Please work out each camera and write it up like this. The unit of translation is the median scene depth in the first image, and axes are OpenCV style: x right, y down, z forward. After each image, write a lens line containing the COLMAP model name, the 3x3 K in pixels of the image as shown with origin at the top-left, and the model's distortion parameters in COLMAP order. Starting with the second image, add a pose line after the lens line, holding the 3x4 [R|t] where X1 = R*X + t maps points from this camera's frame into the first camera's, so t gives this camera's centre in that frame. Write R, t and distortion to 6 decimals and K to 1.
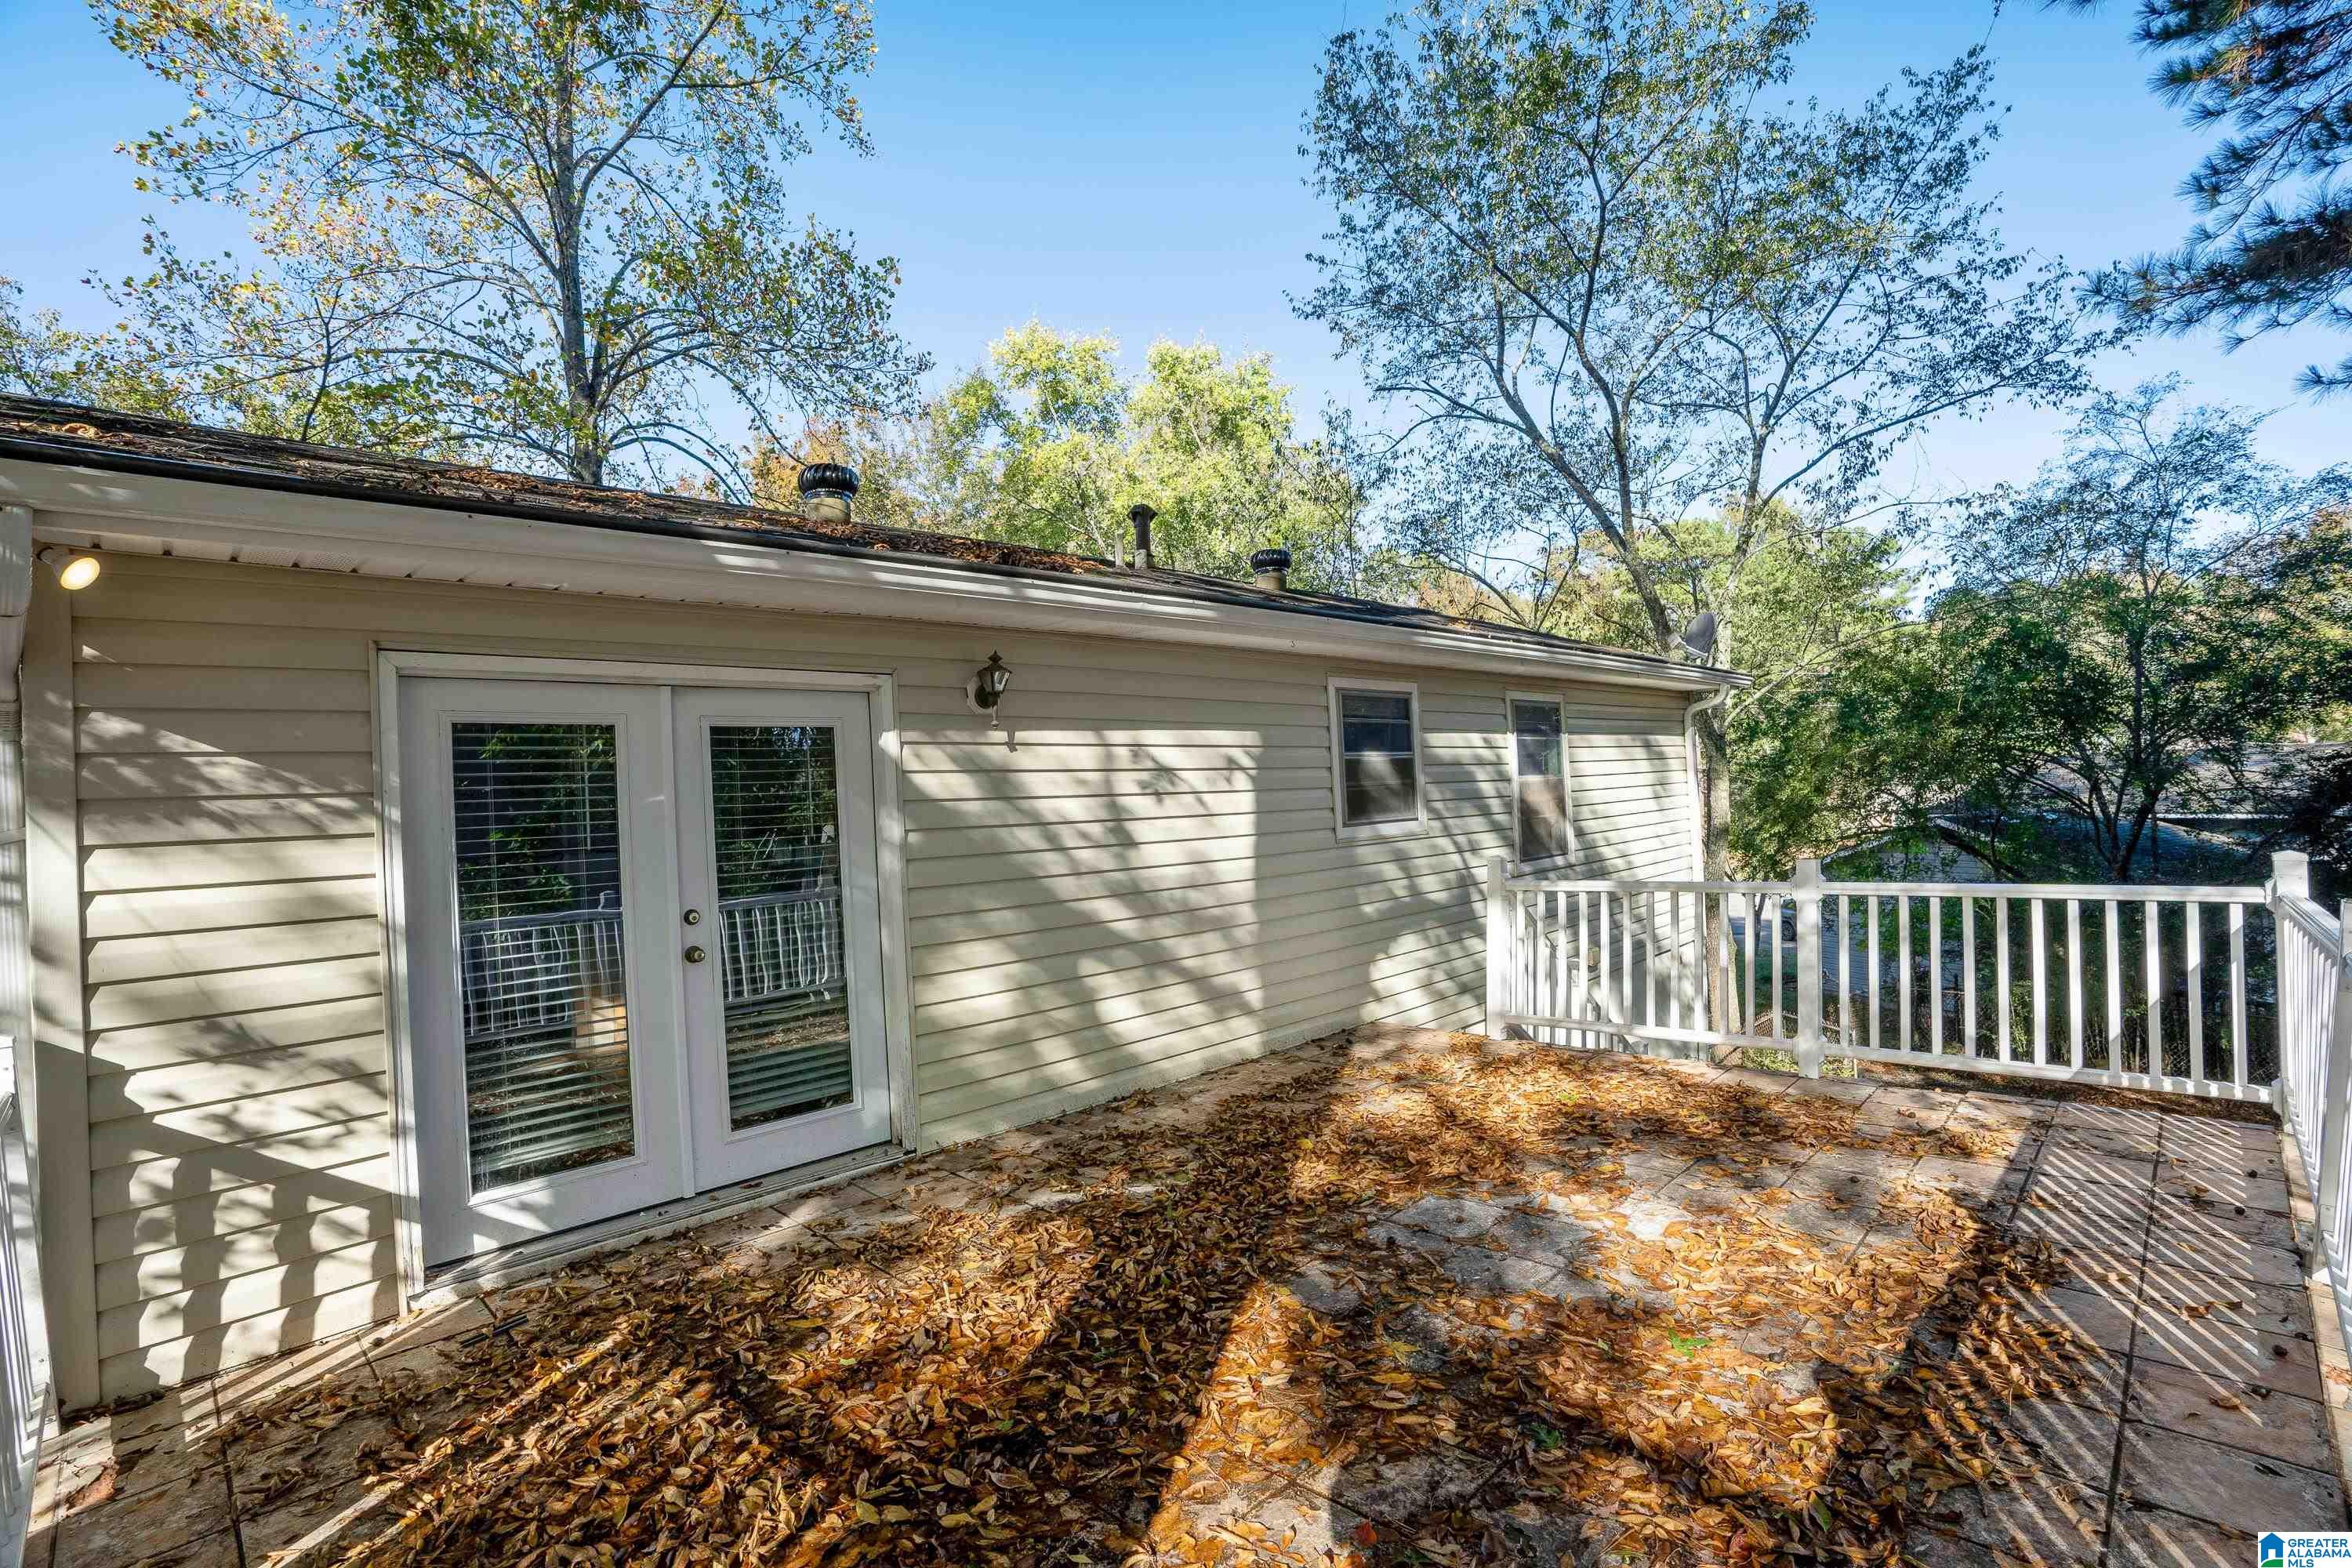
lens RADIAL K [[1069.6, 0, 1193.1], [0, 1069.6, 798.8], [0, 0, 1]] dist [-0.005749, 0.002268]
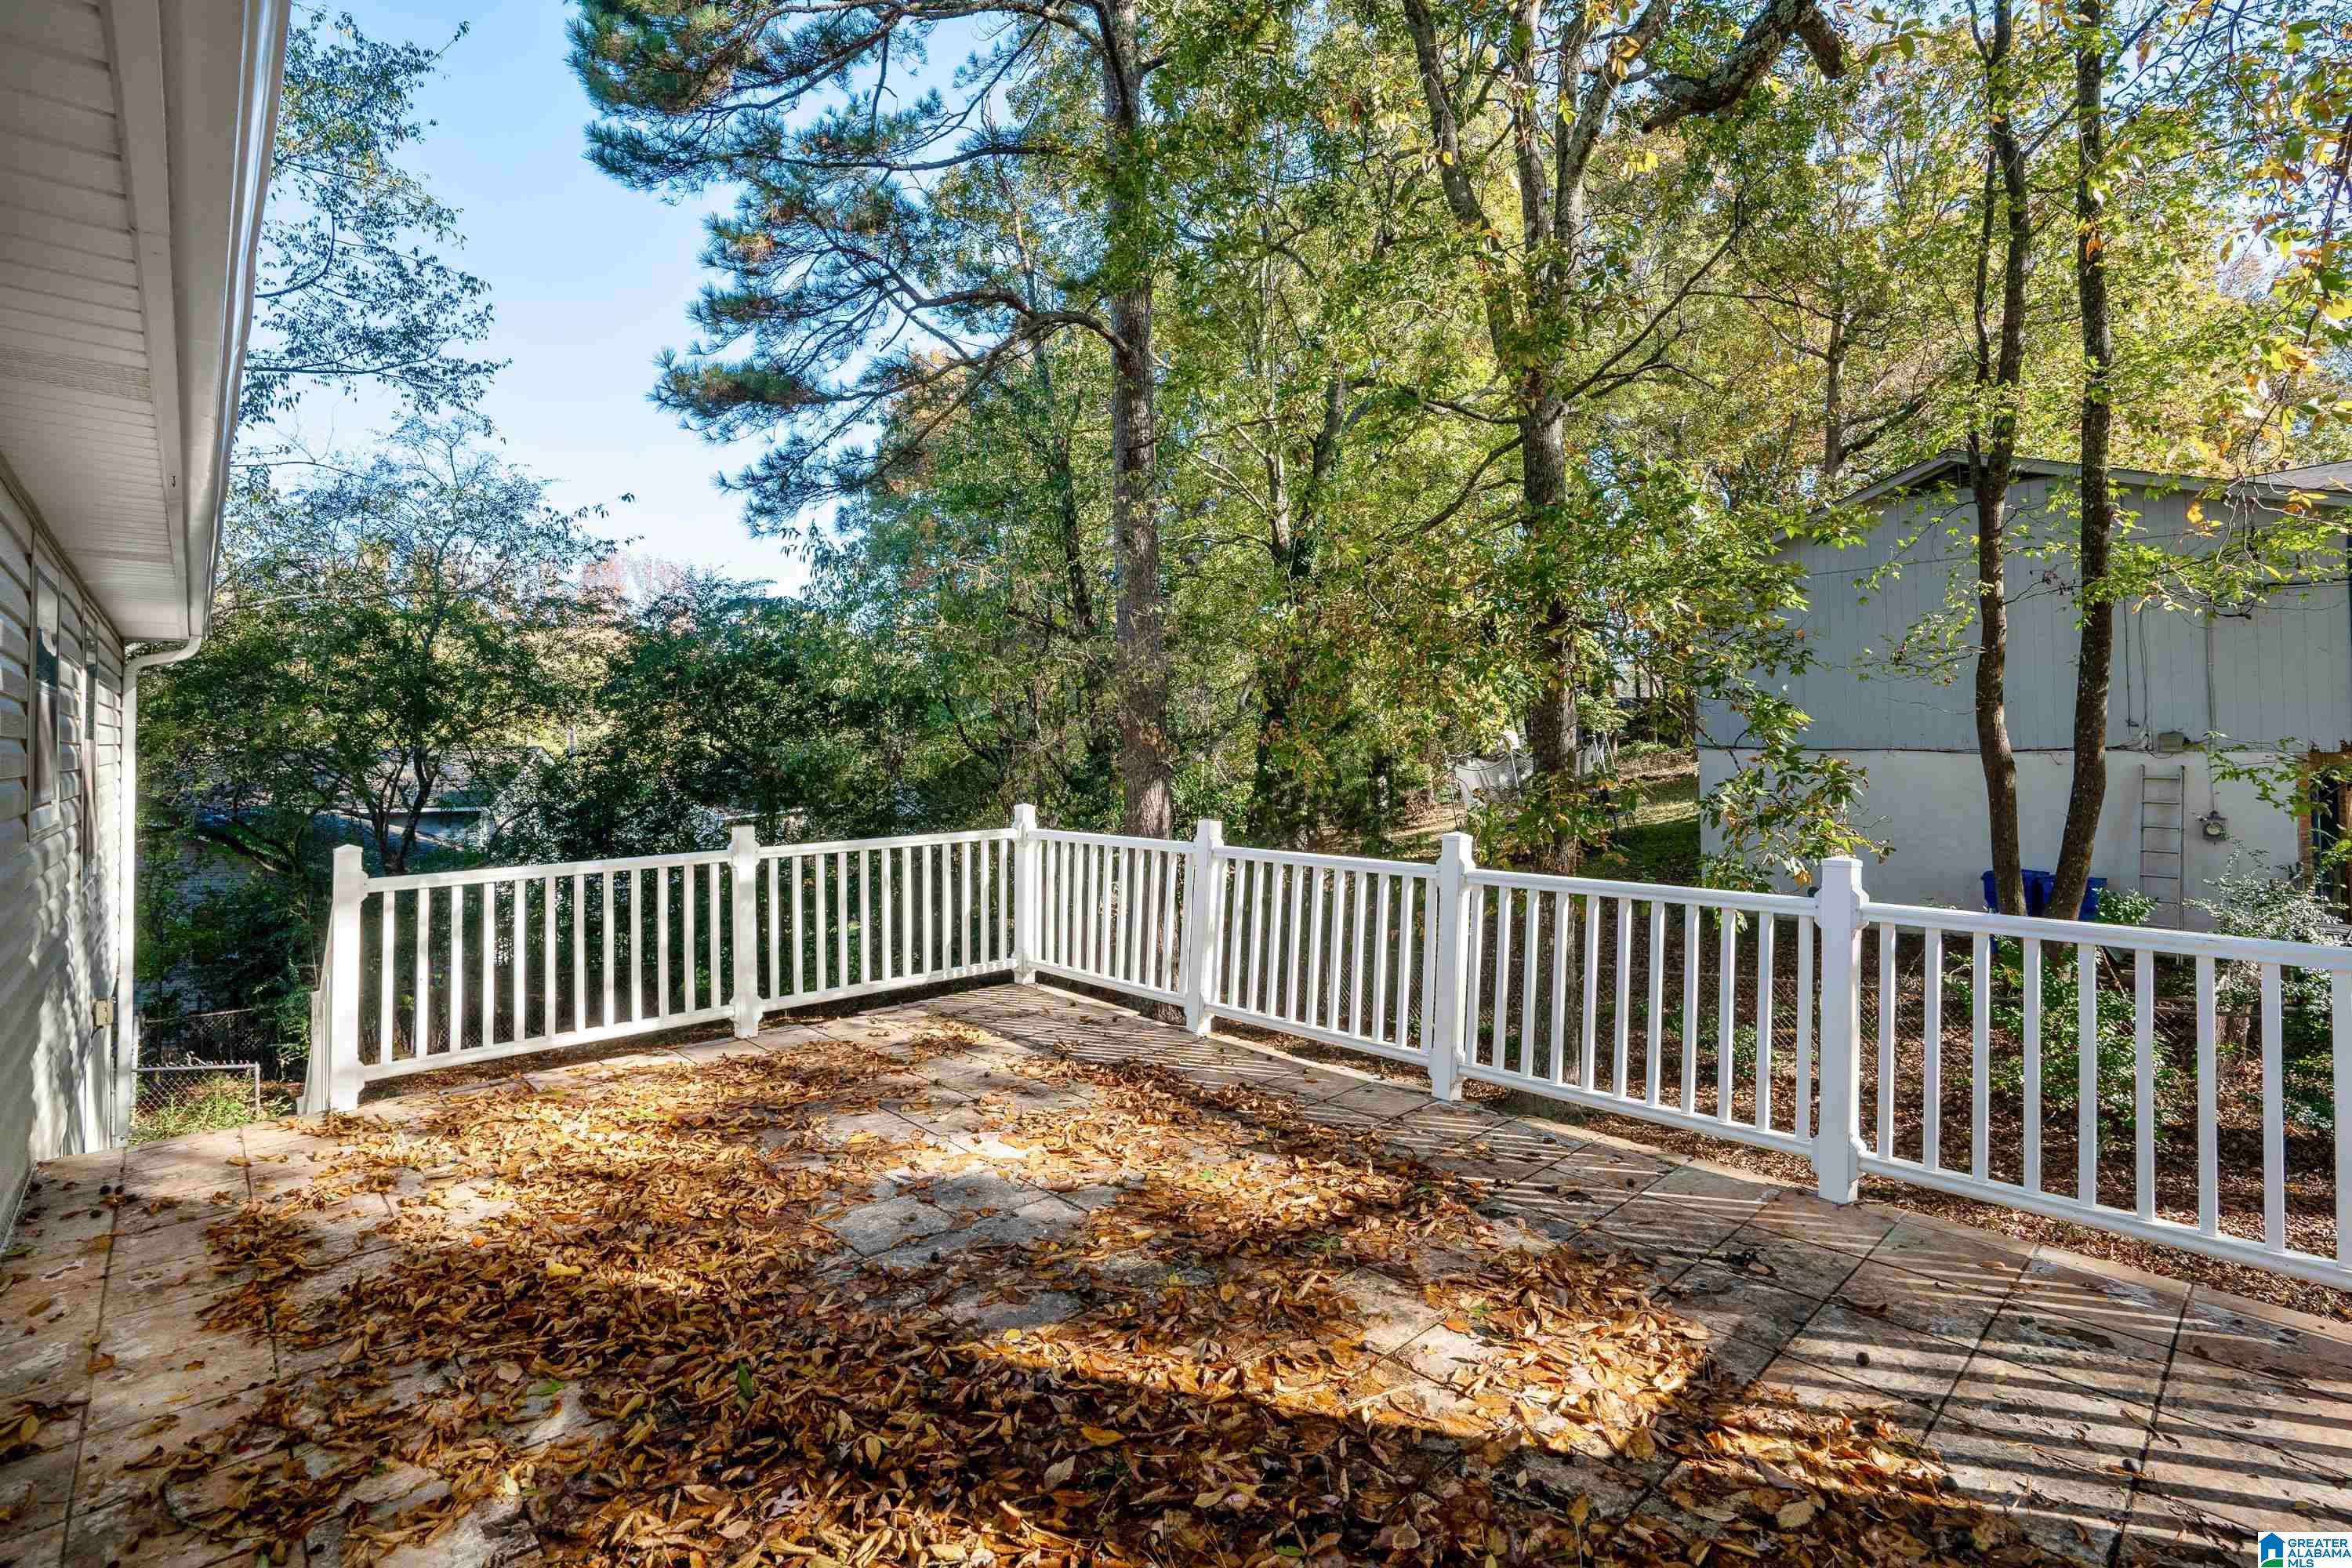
lens RADIAL K [[1069.6, 0, 1190.8], [0, 1069.6, 767.2], [0, 0, 1]] dist [-0.005749, 0.002268]
pose [[0.110754, 0.026266, 0.993501, -0.496315], [0.006773, 0.999608, -0.027182, 0.034268], [-0.993825, 0.009739, 0.110533, 0.527101]]
